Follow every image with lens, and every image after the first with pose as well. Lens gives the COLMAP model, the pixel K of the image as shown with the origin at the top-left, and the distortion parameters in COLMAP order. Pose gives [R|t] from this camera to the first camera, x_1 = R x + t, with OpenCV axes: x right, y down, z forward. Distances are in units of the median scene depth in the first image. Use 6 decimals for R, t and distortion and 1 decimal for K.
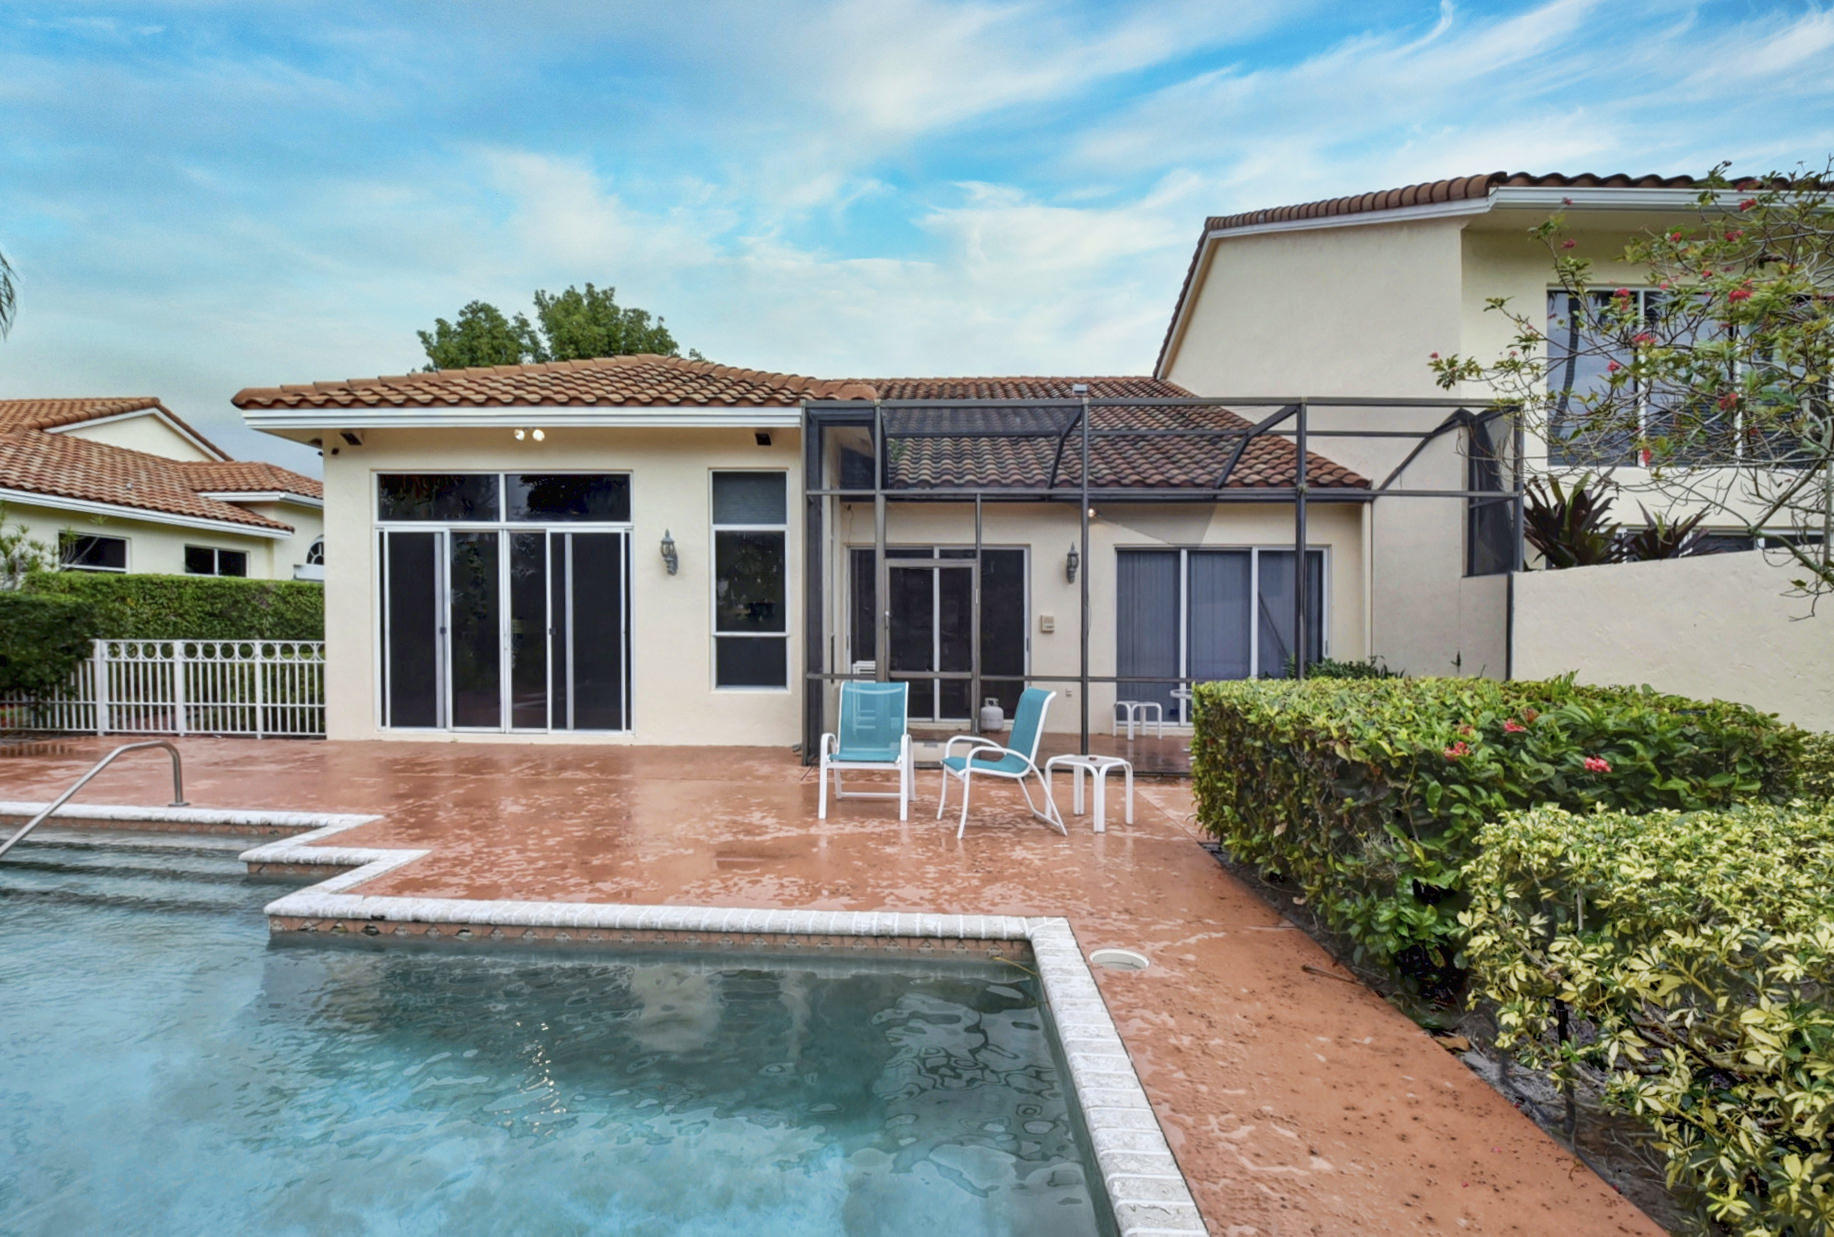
lens RADIAL K [[853.7, 0, 877.6], [0, 853.7, 653.3], [0, 0, 1]] dist [0.022910, -0.032362]
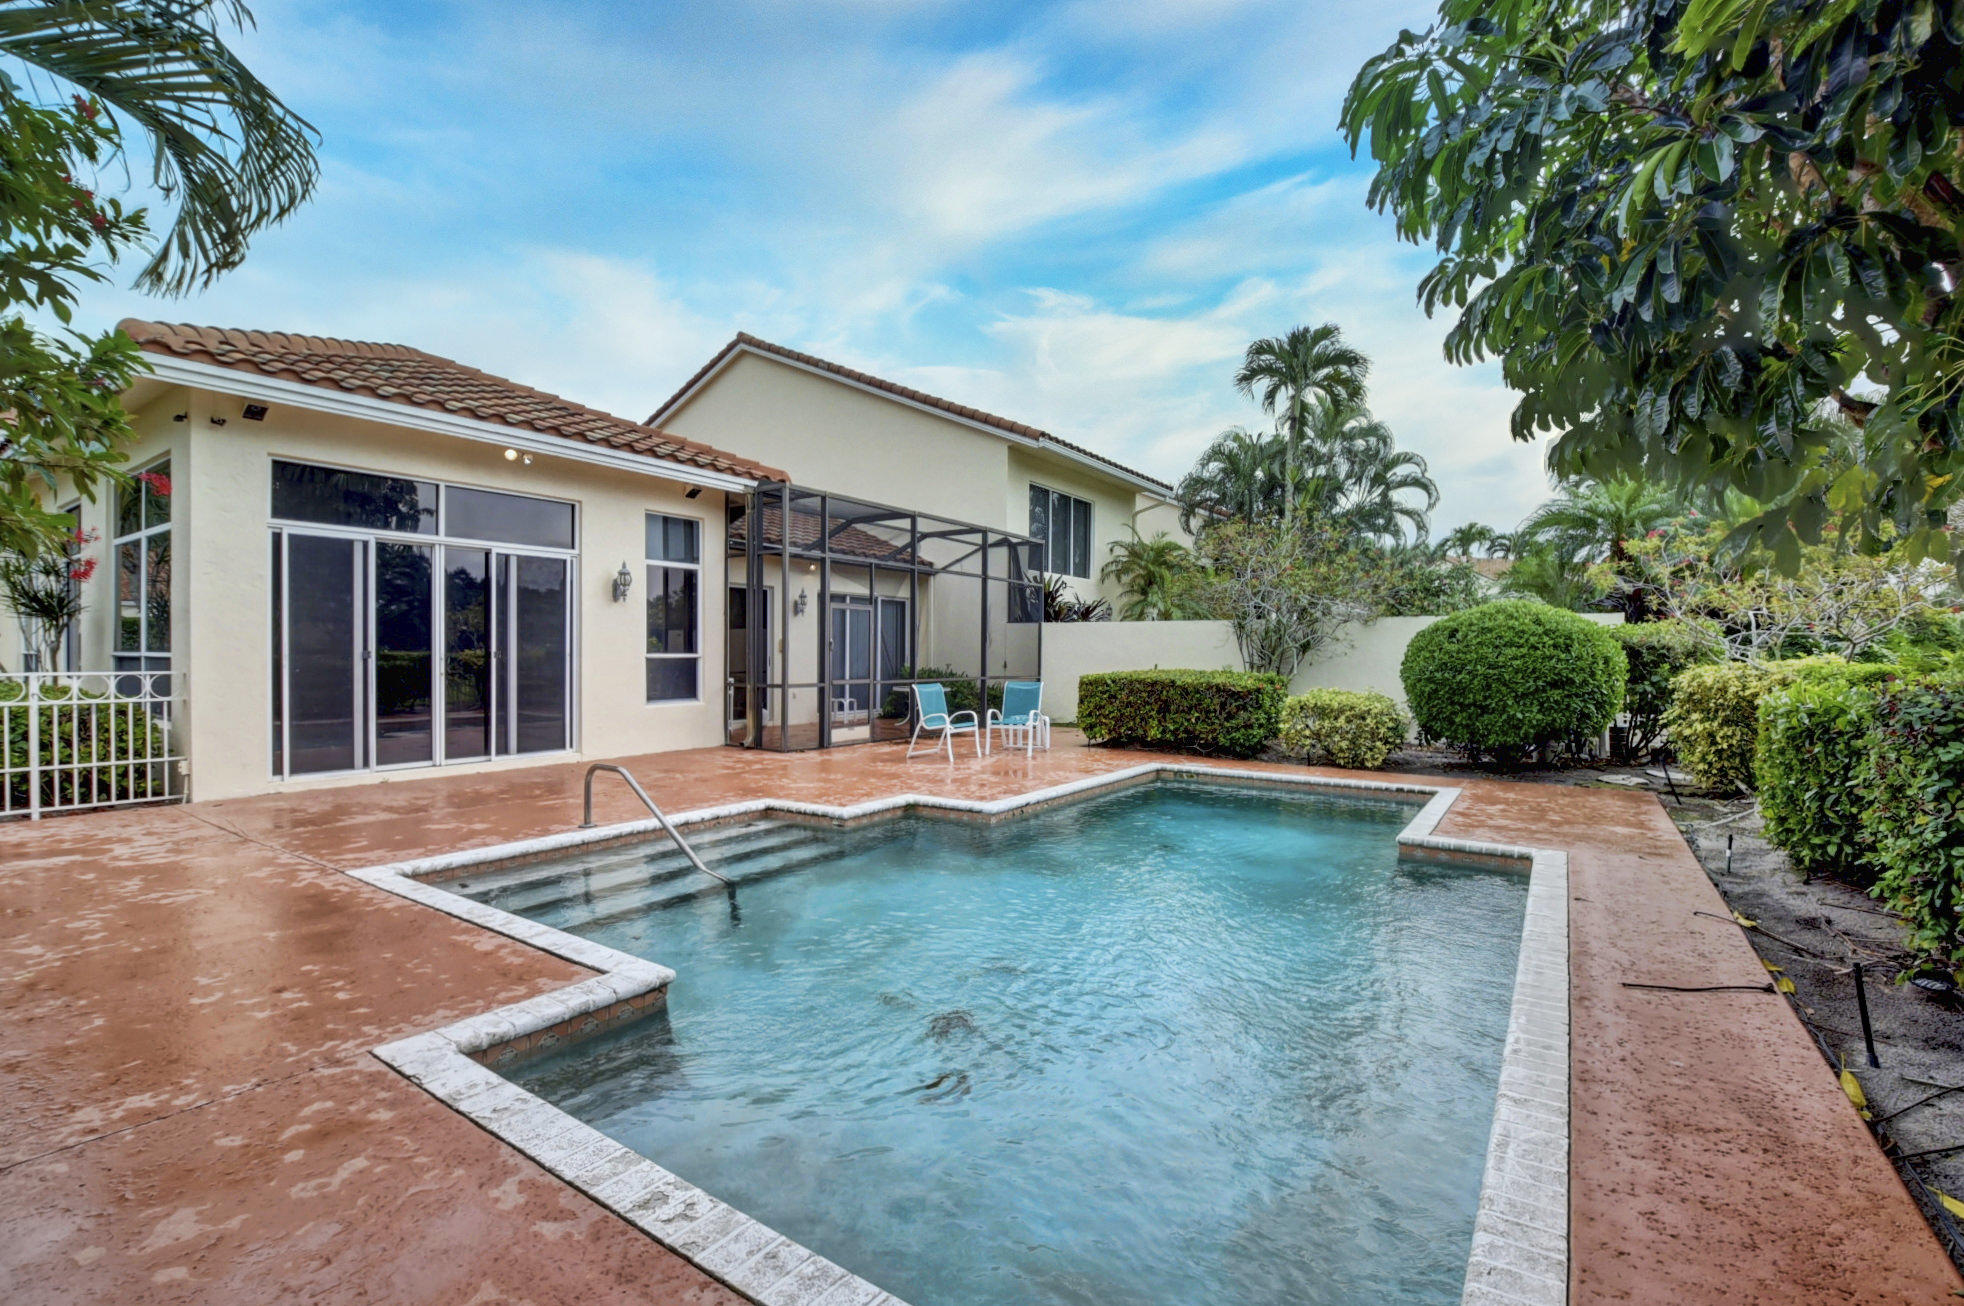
lens RADIAL K [[857.1, 0, 982.0], [0, 857.1, 653.0], [0, 0, 1]] dist [-0.000108, -0.000110]
pose [[0.522895, -0.006484, 0.852372, -0.915387], [0.019740, 0.999795, -0.004504, -0.012053], [-0.852168, 0.019181, 0.522916, 0.025216]]
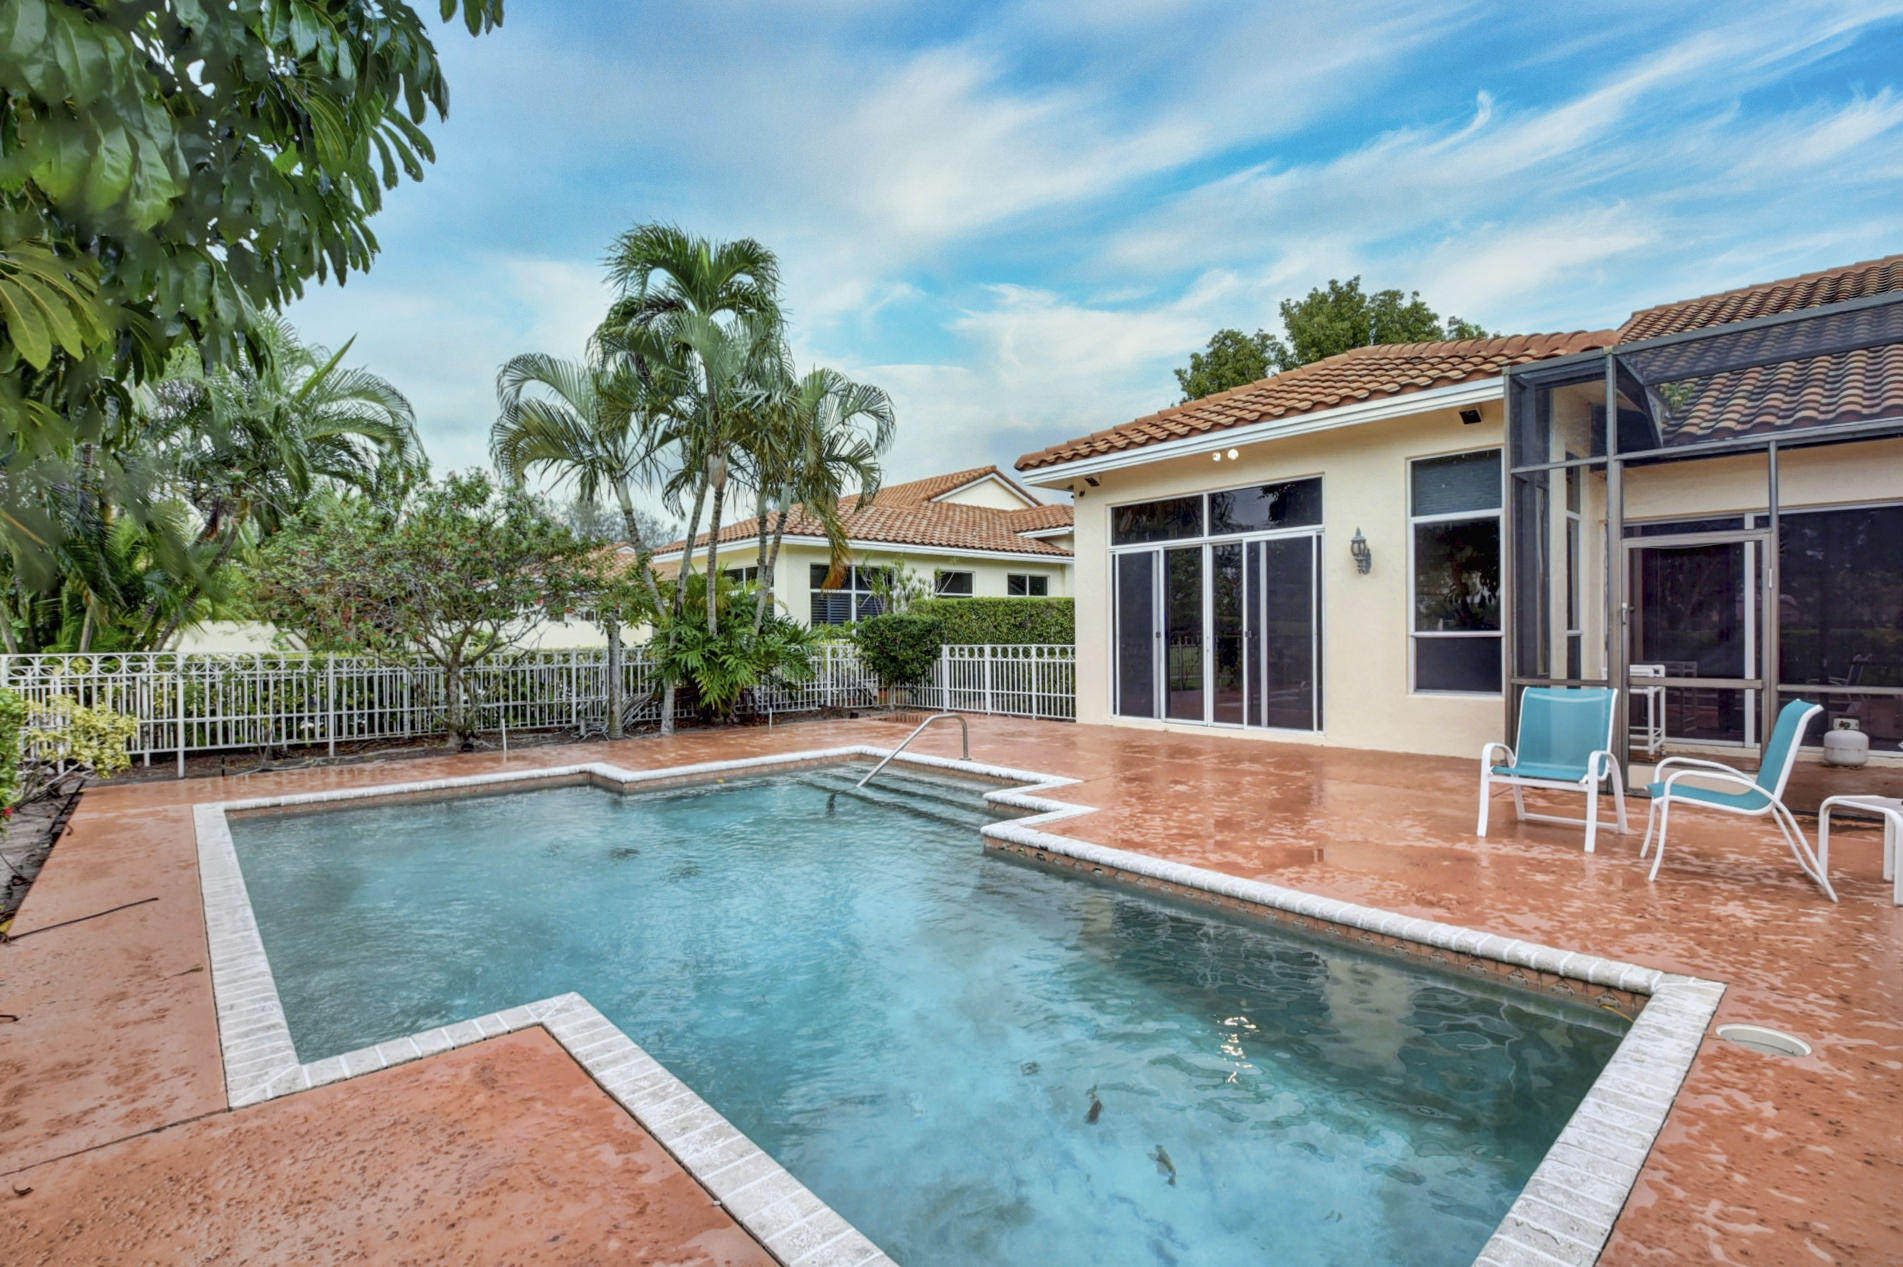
lens RADIAL K [[852.0, 0, 938.6], [0, 852.0, 656.4], [0, 0, 1]] dist [0.008276, -0.021605]
pose [[0.704505, 0.002111, -0.709696, 0.104338], [-0.002353, 0.999997, 0.000638, 0.002425], [0.709696, 0.001220, 0.704507, -0.027013]]
